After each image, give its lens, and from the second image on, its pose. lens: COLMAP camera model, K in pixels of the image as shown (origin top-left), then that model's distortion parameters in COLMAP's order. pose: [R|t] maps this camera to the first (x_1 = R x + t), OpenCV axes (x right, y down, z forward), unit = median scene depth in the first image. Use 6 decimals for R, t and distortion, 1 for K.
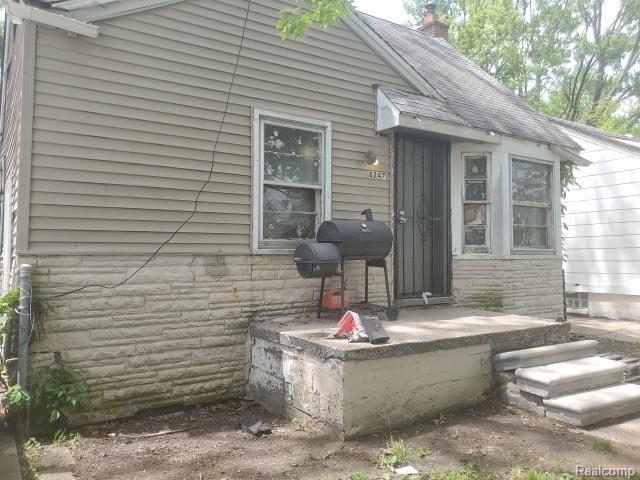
lens RADIAL K [[486.3, 0, 320.0], [0, 486.3, 240.0], [0, 0, 1]] dist [0.031747, -0.003792]
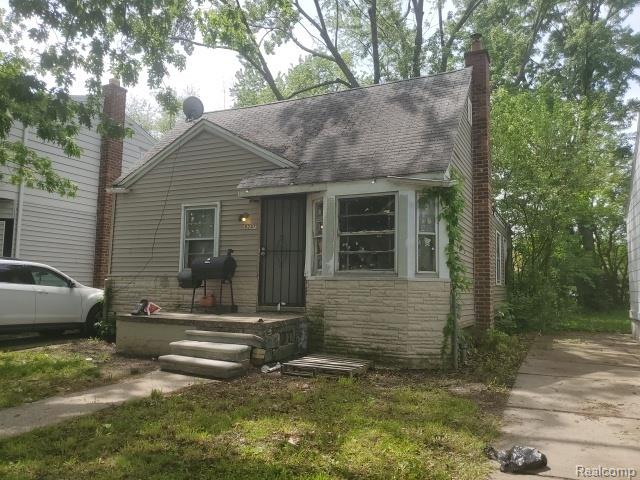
lens RADIAL K [[486.3, 0, 320.0], [0, 486.3, 240.0], [0, 0, 1]] dist [0.031747, -0.003792]
pose [[0.525000, -0.071073, -0.848129, 1.718288], [0.014283, 0.997103, -0.074716, 0.035933], [0.850982, 0.027112, 0.524494, 0.389739]]
